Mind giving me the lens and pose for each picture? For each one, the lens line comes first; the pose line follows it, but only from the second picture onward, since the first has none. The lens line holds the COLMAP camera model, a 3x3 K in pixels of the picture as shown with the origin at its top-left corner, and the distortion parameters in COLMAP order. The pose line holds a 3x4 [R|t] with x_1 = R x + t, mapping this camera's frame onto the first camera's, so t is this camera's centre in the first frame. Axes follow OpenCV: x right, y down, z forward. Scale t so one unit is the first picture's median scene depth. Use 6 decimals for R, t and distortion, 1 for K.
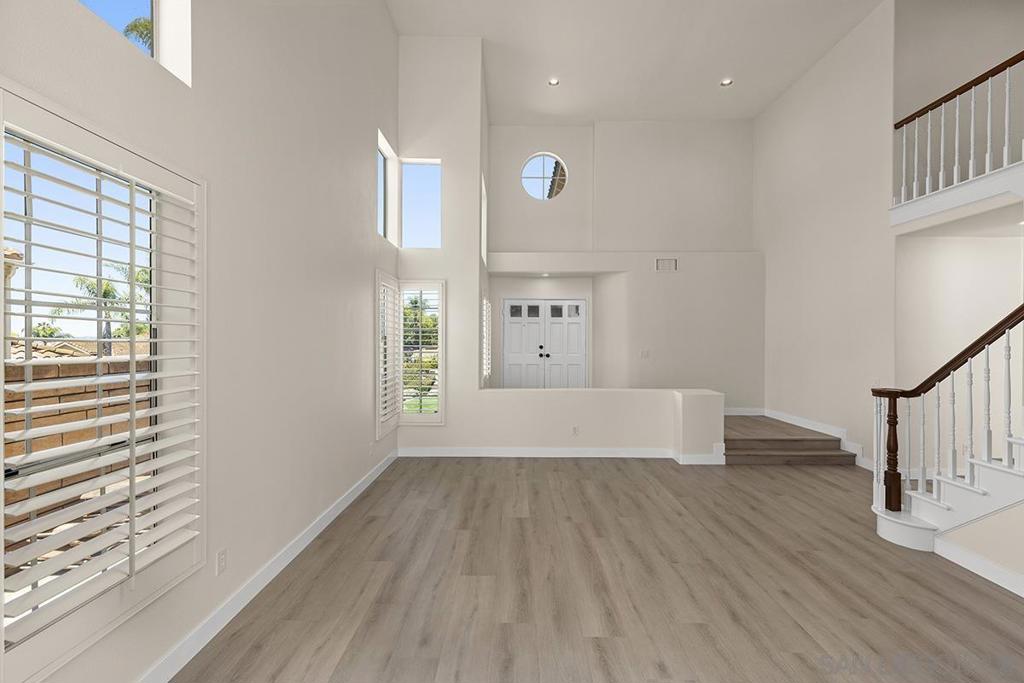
lens RADIAL K [[459.7, 0, 511.9], [0, 459.7, 338.3], [0, 0, 1]] dist [0.009295, -0.000917]
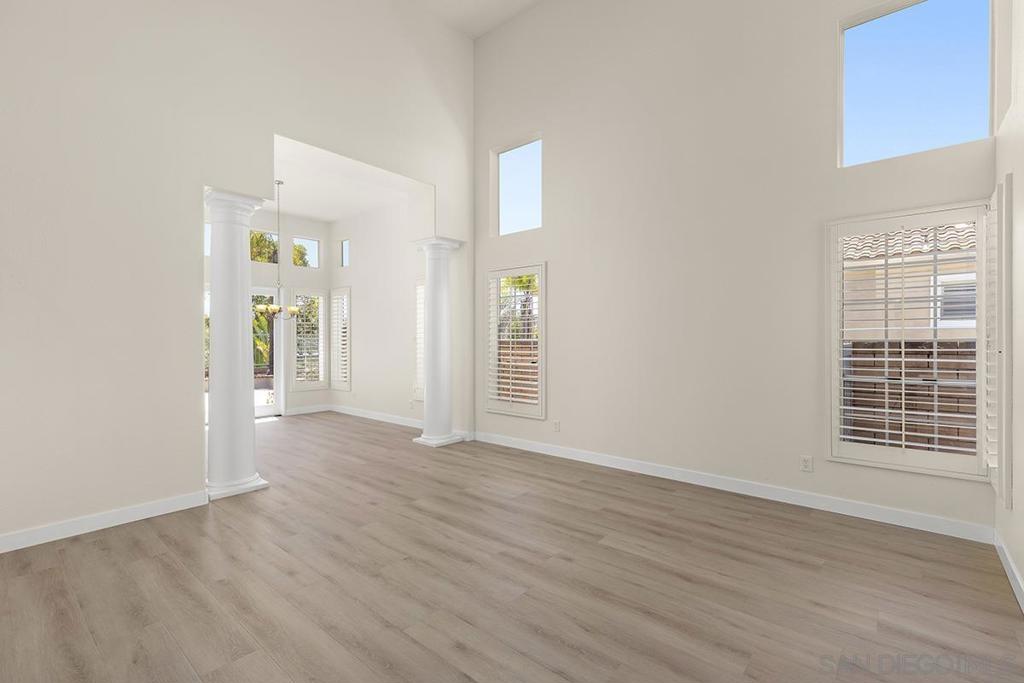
lens RADIAL K [[459.7, 0, 514.5], [0, 459.7, 341.3], [0, 0, 1]] dist [0.009295, -0.000917]
pose [[-0.644801, 0.002436, -0.764346, 0.737379], [0.002860, 0.999996, 0.000774, 0.048500], [0.764345, -0.001687, -0.644805, 1.420188]]
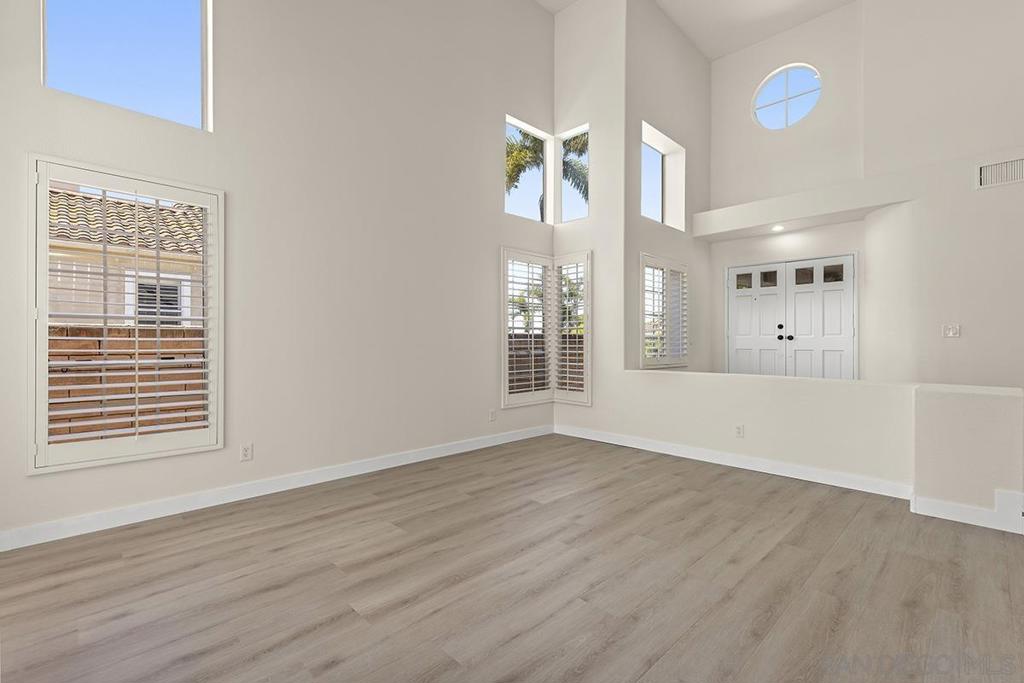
lens RADIAL K [[459.7, 0, 520.1], [0, 459.7, 337.6], [0, 0, 1]] dist [0.009295, -0.000917]
pose [[0.708509, -0.005920, -0.705677, 0.623454], [0.003375, 0.999982, -0.005000, 0.085015], [0.705694, 0.001161, 0.708516, 0.368383]]
